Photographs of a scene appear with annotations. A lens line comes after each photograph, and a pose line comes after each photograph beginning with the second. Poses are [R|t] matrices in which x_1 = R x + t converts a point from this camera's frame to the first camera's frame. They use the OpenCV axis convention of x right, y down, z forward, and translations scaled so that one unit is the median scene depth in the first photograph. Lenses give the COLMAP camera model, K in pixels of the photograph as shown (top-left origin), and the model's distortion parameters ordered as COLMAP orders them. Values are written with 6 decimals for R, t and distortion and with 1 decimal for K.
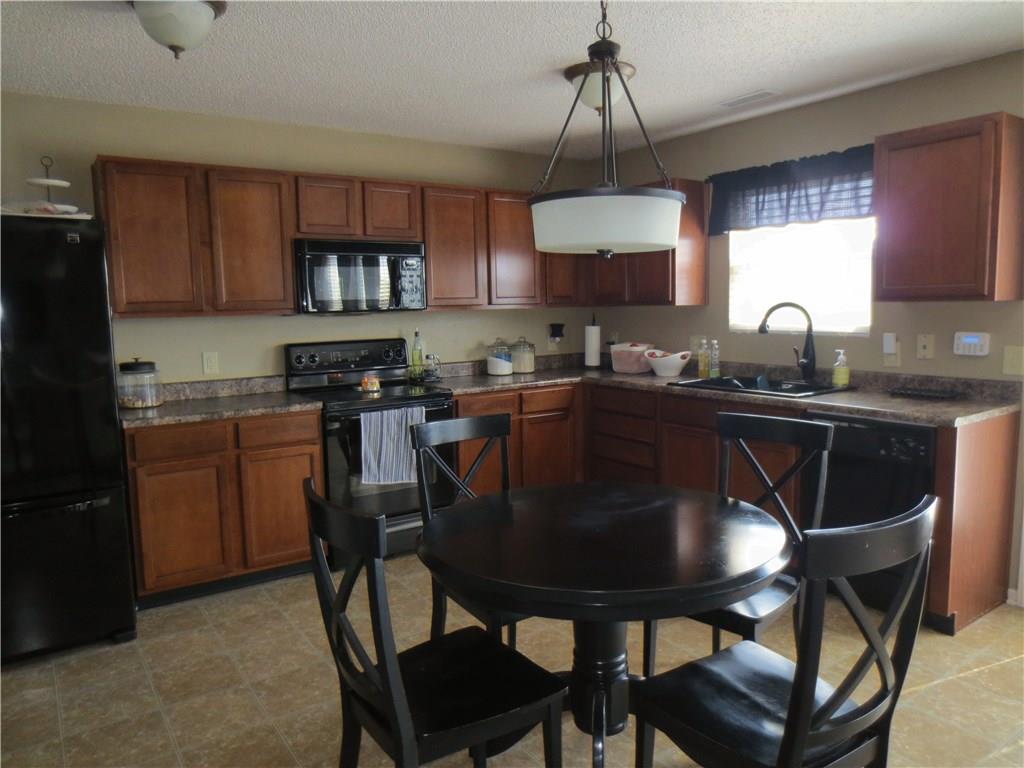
lens RADIAL K [[730.0, 0, 512.0], [0, 730.0, 384.0], [0, 0, 1]] dist [-0.010069, -0.004614]
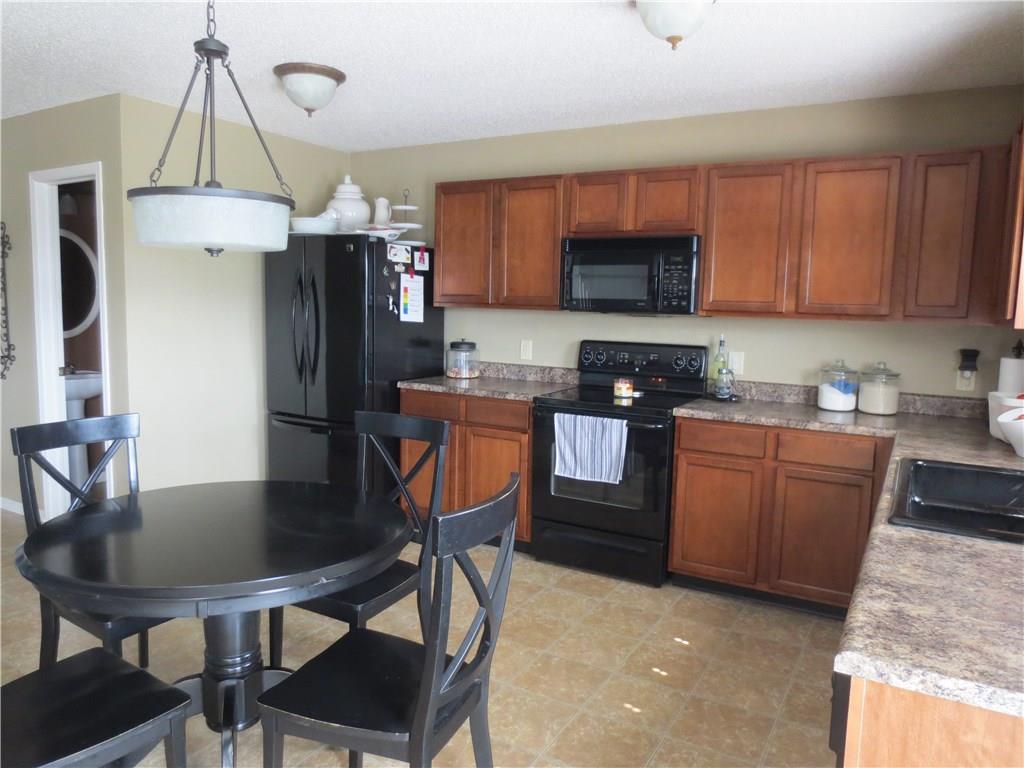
lens RADIAL K [[765.3, 0, 511.5], [0, 765.3, 368.4], [0, 0, 1]] dist [0.086682, -0.000581]
pose [[0.376304, 0.107409, -0.920249, 0.593230], [-0.134410, 0.989078, 0.060480, -0.060419], [0.916695, 0.100932, 0.386631, 0.443830]]
